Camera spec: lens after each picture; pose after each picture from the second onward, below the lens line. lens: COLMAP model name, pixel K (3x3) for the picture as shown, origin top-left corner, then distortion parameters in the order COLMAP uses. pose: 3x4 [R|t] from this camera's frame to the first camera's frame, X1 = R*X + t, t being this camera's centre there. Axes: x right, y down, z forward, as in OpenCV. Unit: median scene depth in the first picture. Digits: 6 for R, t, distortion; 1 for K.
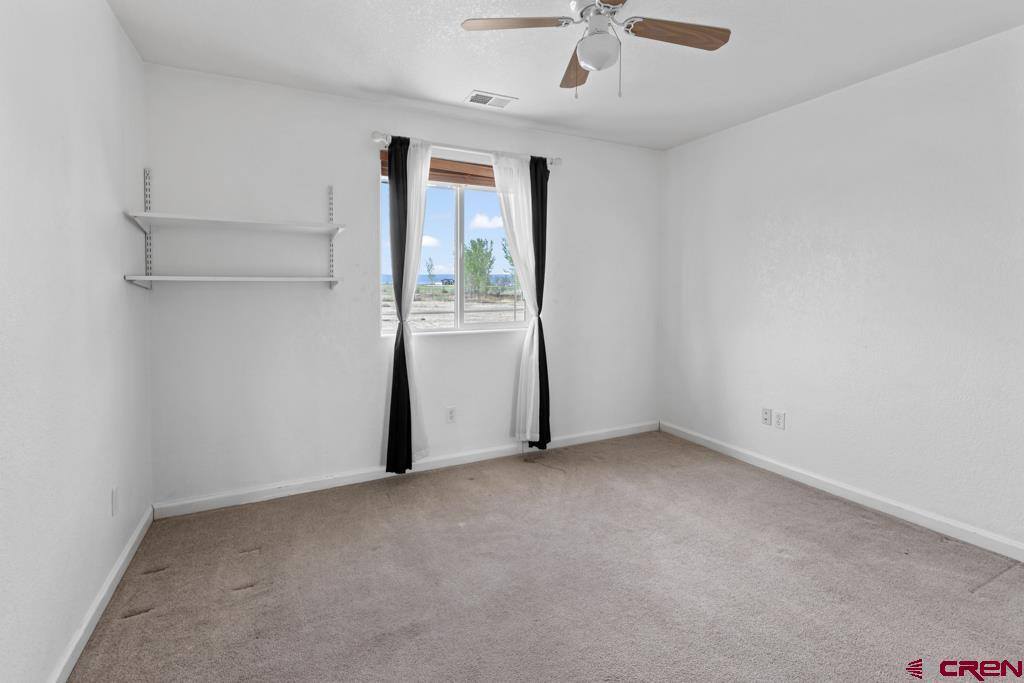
lens RADIAL K [[475.3, 0, 512.0], [0, 475.3, 341.5], [0, 0, 1]] dist [-0.002098, -0.000171]
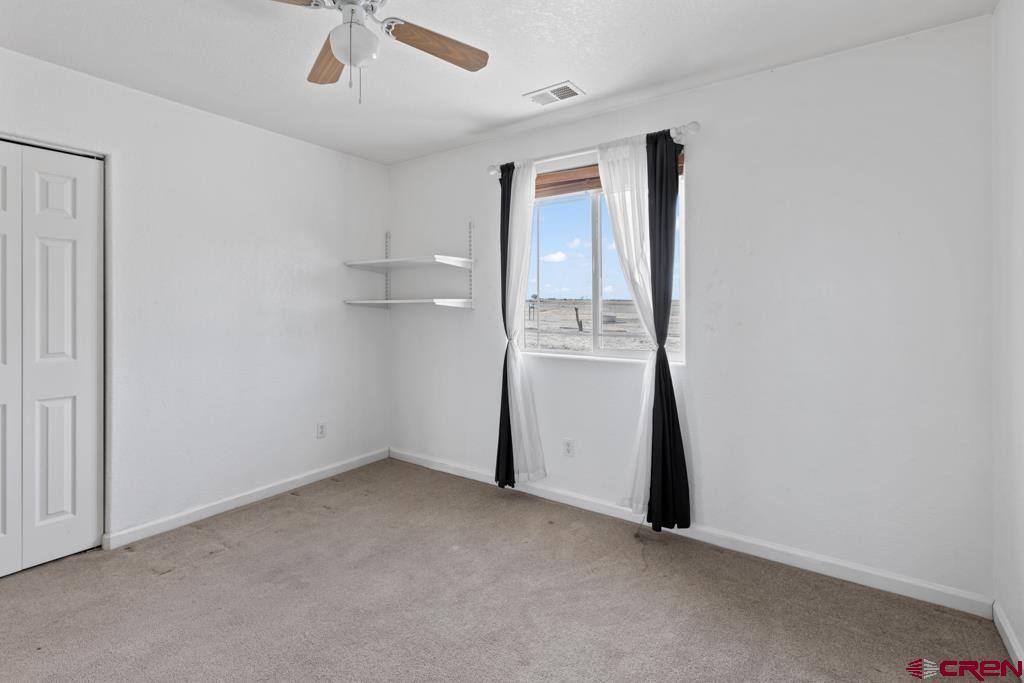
lens RADIAL K [[467.8, 0, 512.0], [0, 467.8, 341.5], [0, 0, 1]] dist [0.002647, 0.000457]
pose [[0.481624, 0.064734, -0.873984, 0.645977], [-0.099035, 0.994900, 0.019115, -0.058763], [0.870765, 0.077348, 0.485578, 0.503582]]
